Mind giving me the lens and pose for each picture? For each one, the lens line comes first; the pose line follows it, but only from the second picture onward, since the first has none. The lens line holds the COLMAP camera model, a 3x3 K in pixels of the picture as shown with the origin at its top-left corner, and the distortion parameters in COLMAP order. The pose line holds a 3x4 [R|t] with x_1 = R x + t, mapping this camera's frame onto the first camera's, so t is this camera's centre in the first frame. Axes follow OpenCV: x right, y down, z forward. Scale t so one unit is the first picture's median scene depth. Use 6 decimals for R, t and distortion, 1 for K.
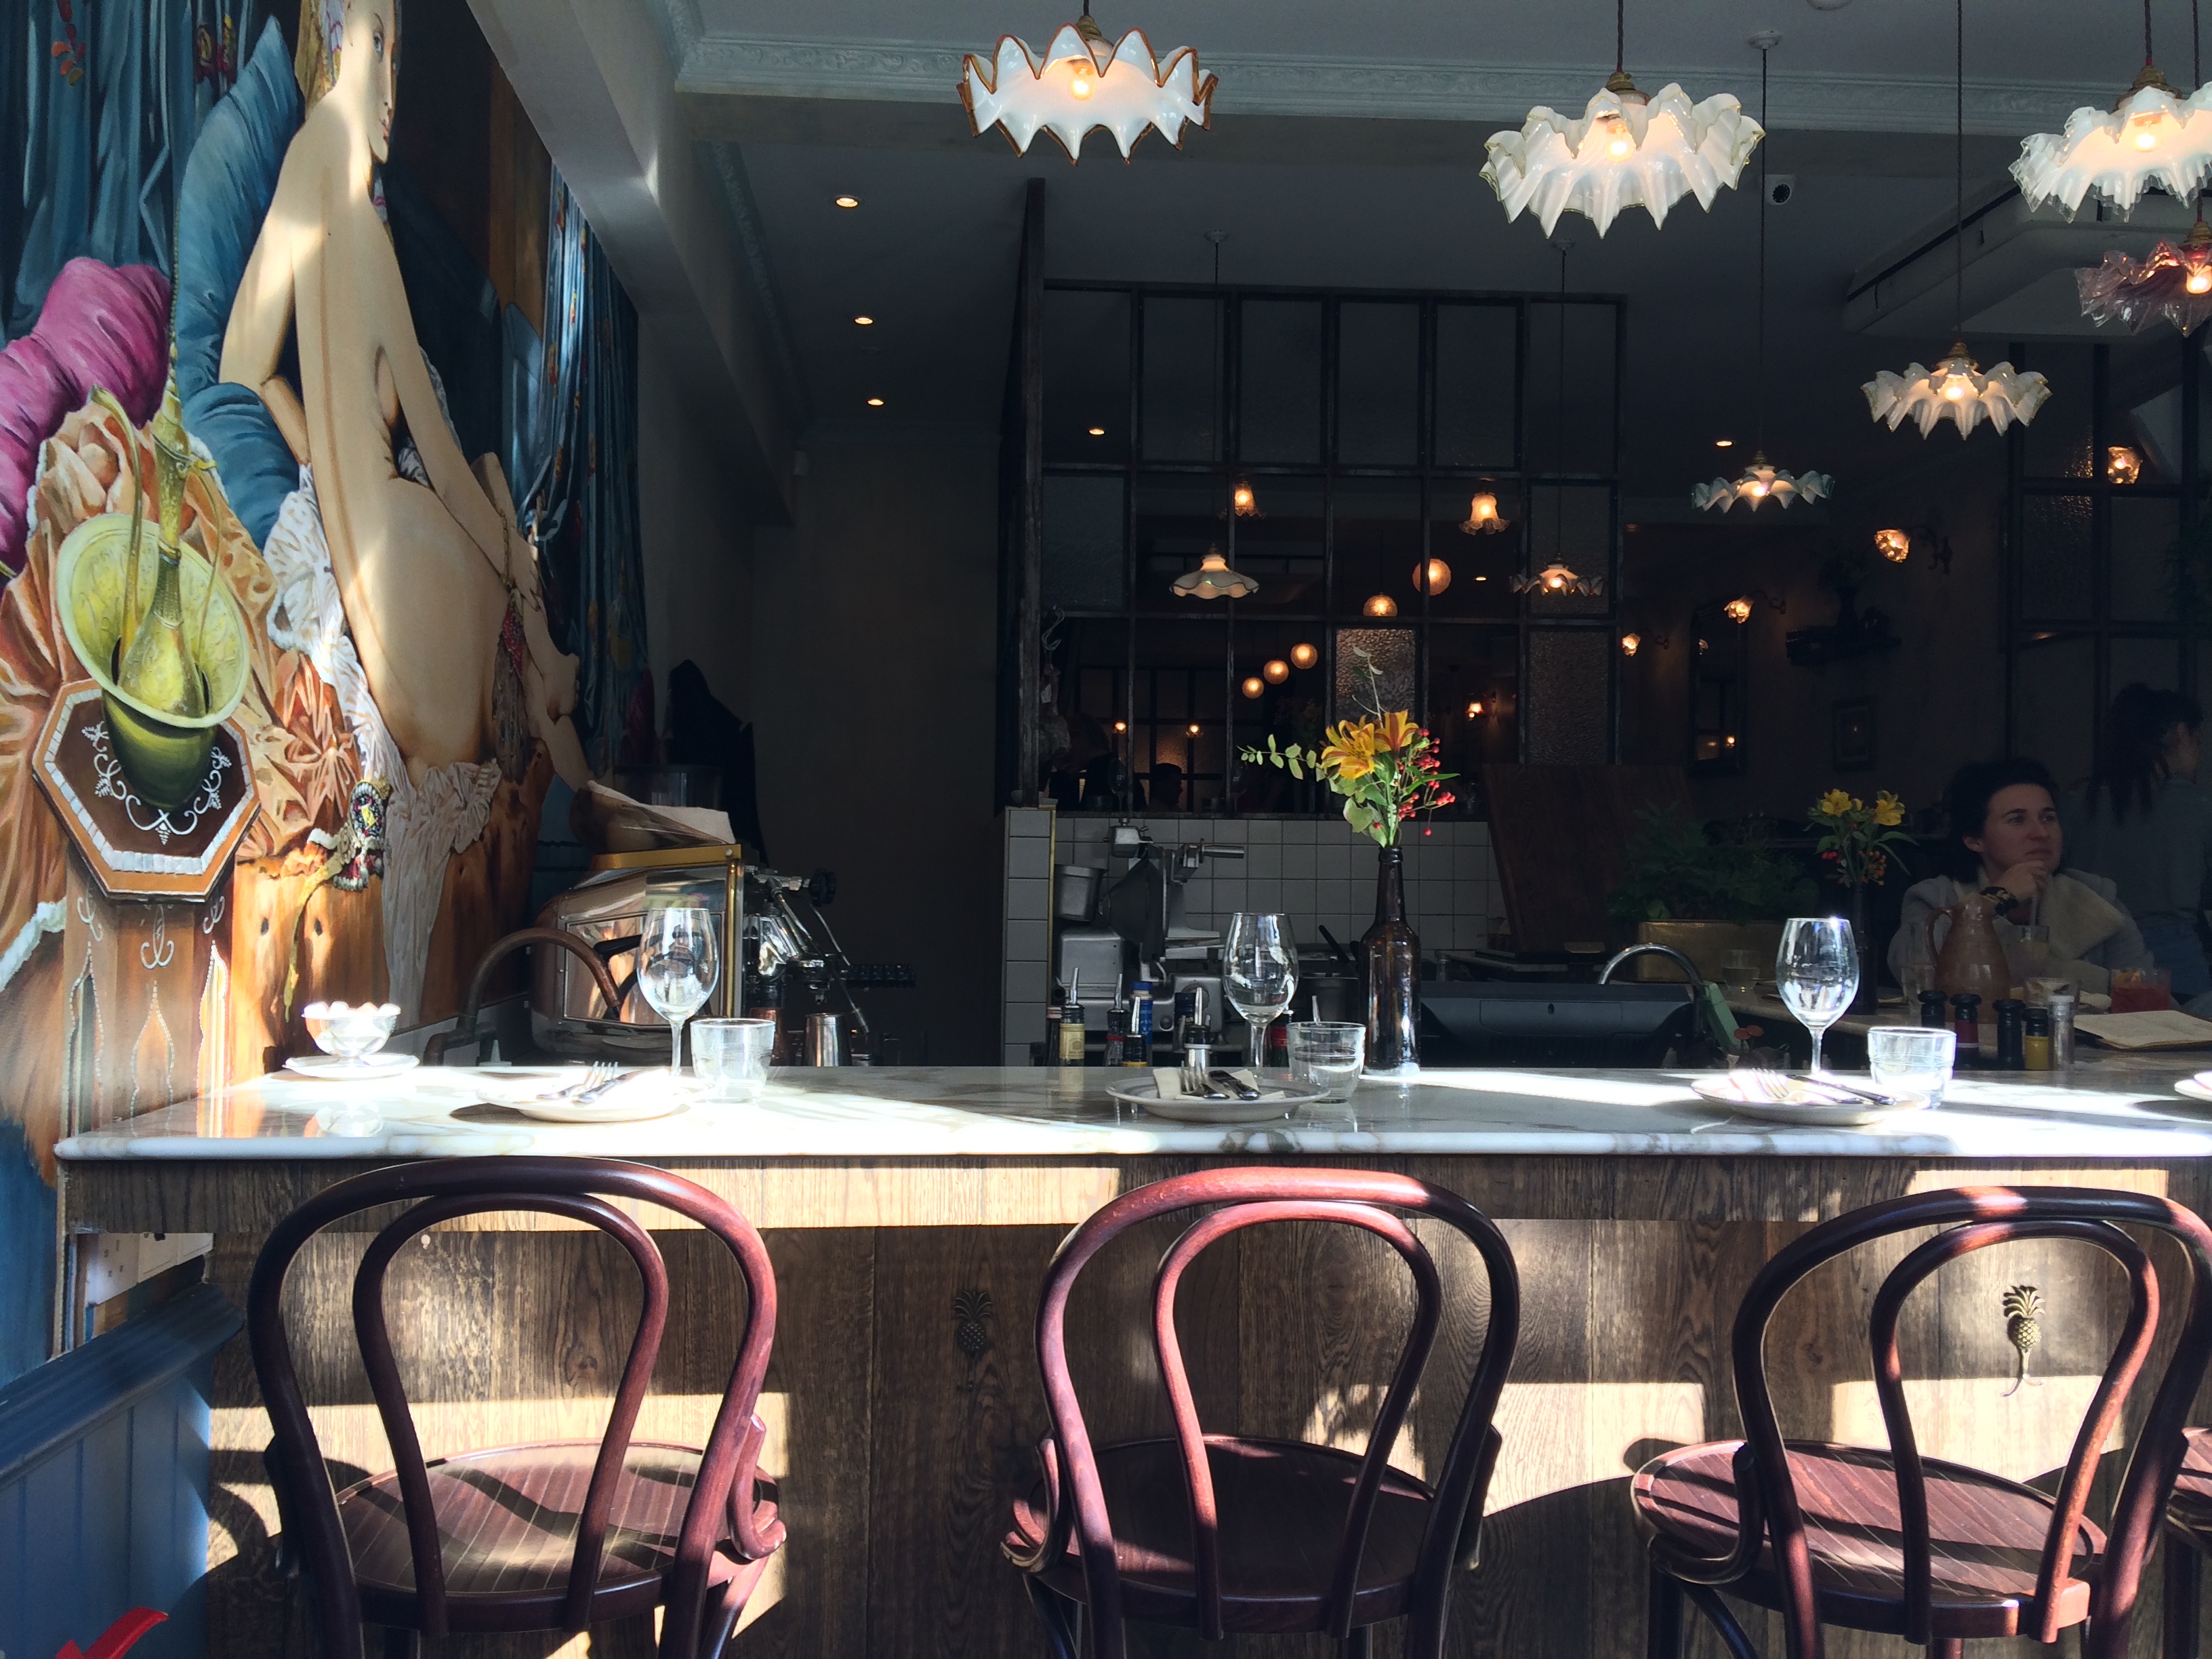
lens RADIAL K [[1878.2, 0, 1110.2], [0, 1878.2, 828.8], [0, 0, 1]] dist [0.120977, -0.186354]
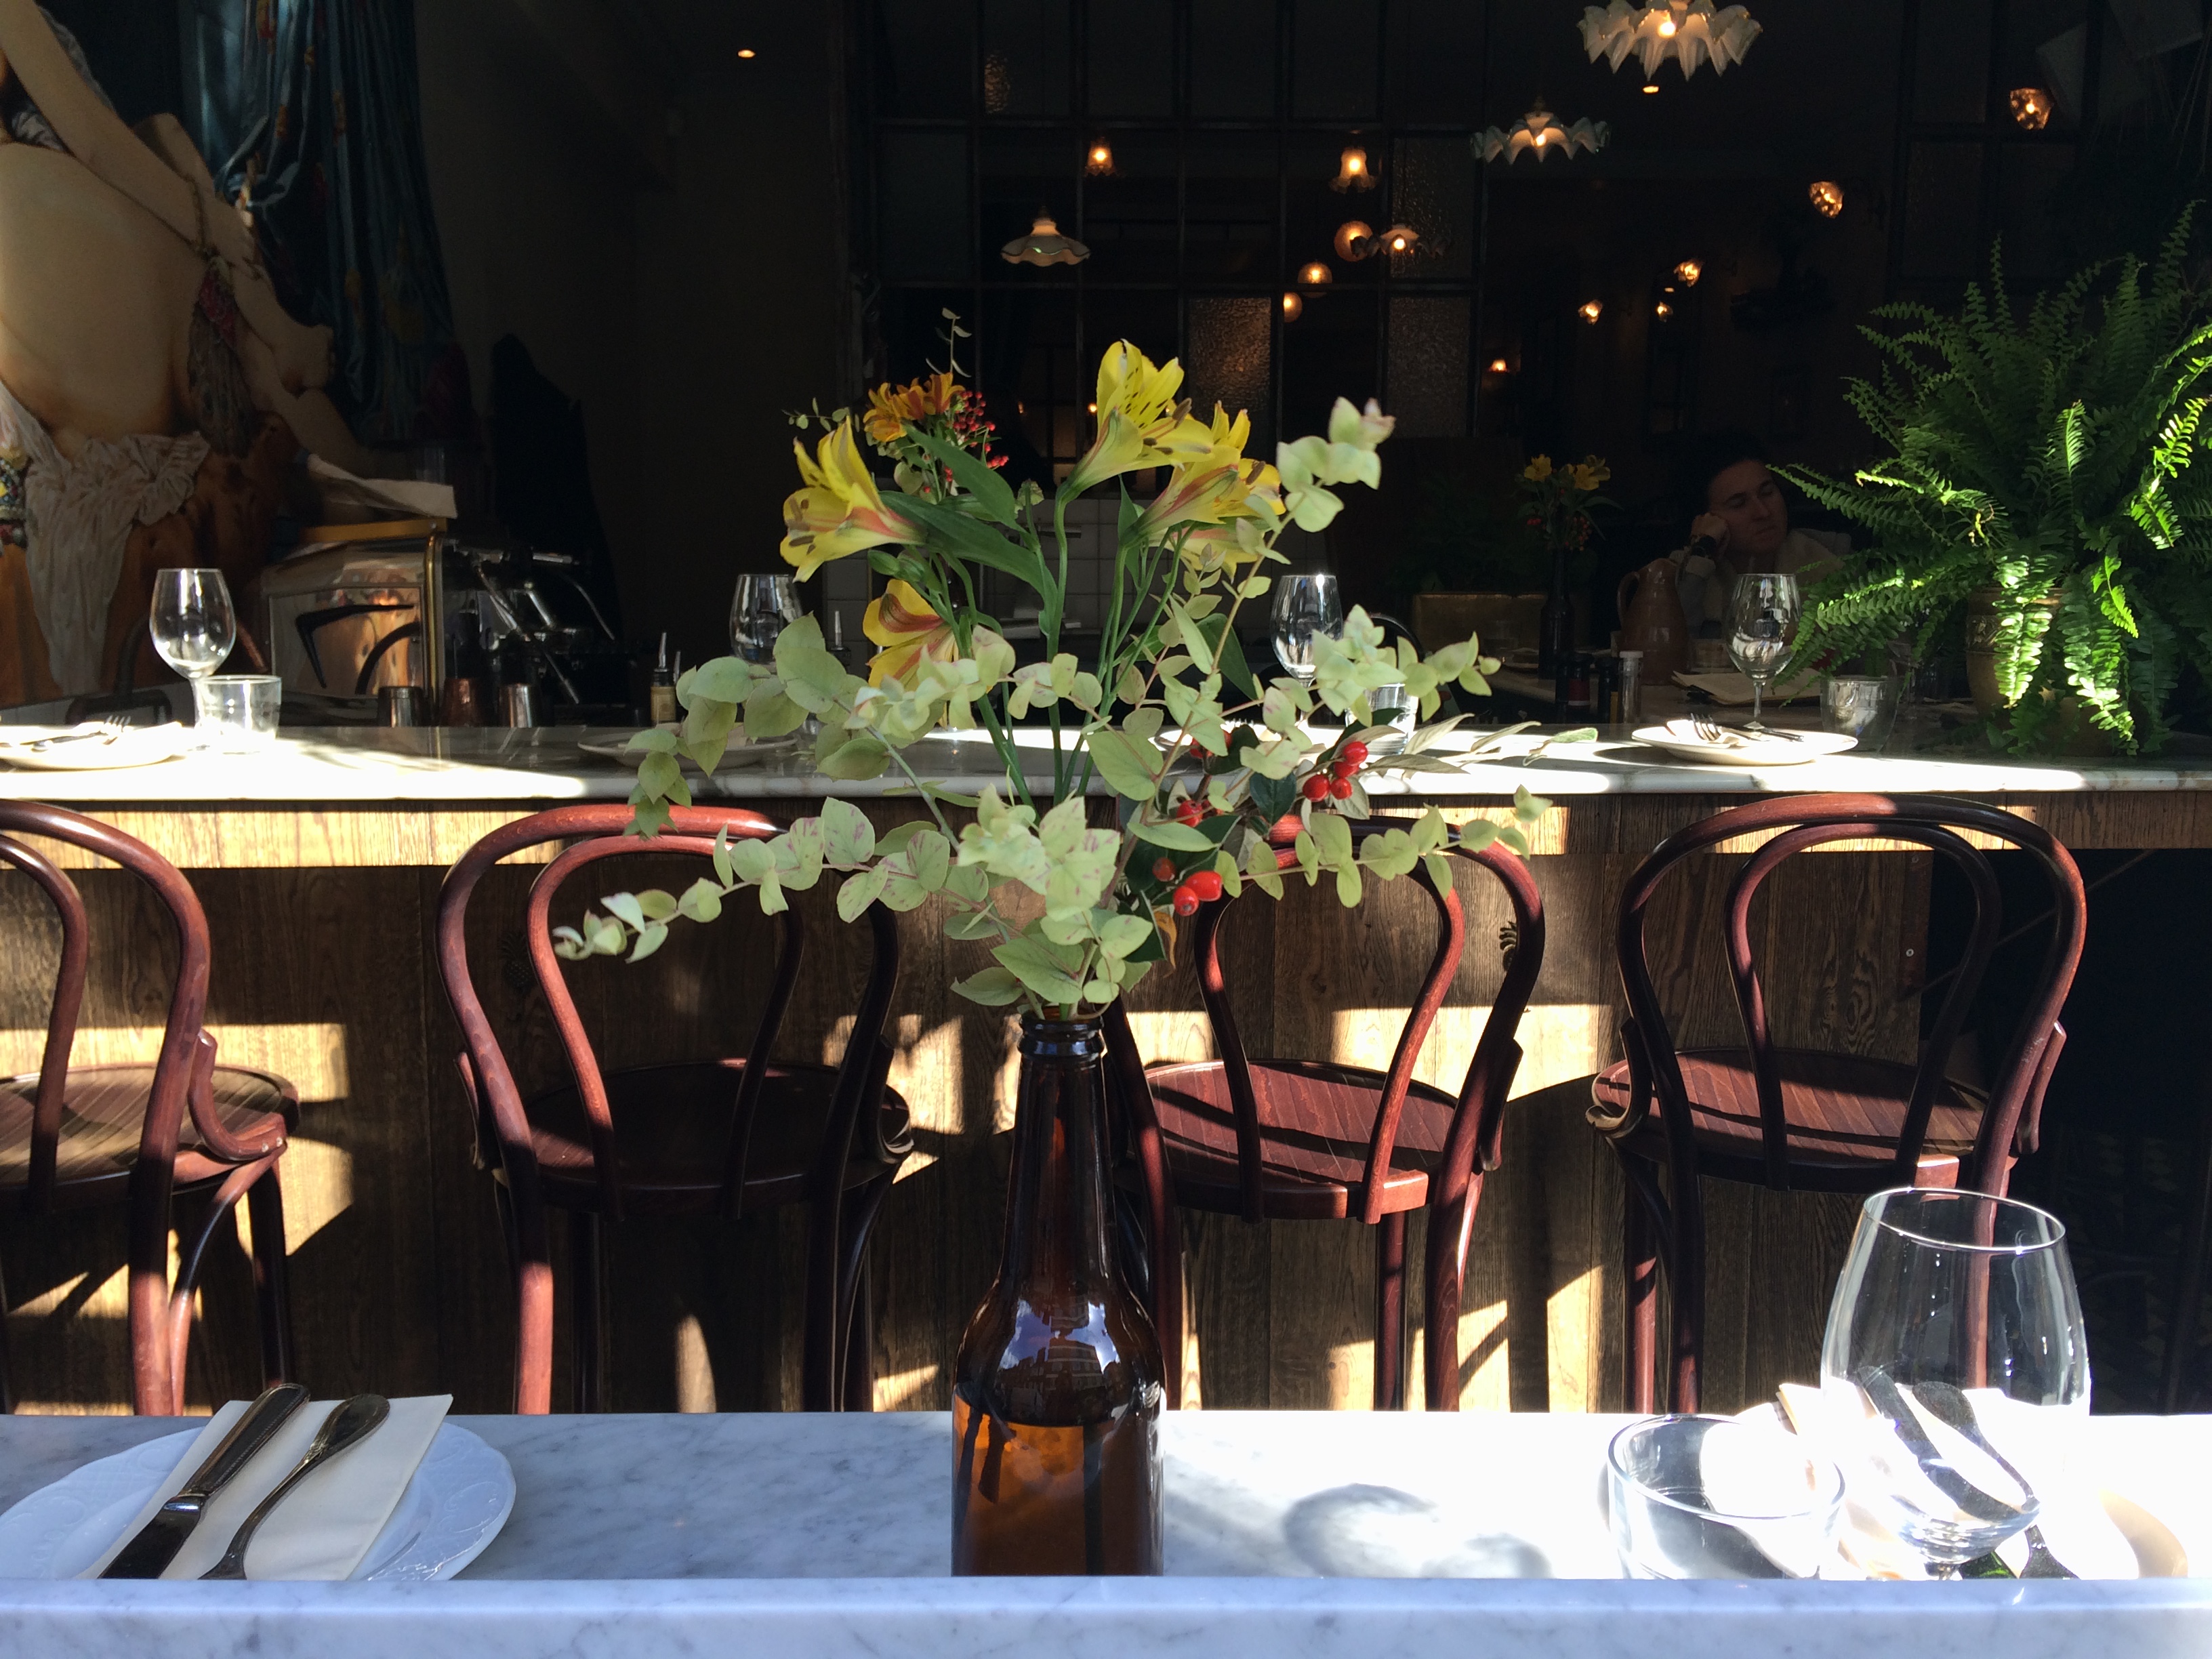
lens RADIAL K [[1878.2, 0, 1103.8], [0, 1878.2, 838.6], [0, 0, 1]] dist [0.120977, -0.186354]
pose [[0.999634, -0.003700, -0.026799, 0.275846], [0.008138, 0.985849, 0.167438, 0.015029], [0.025800, -0.167595, 0.985518, -0.036429]]
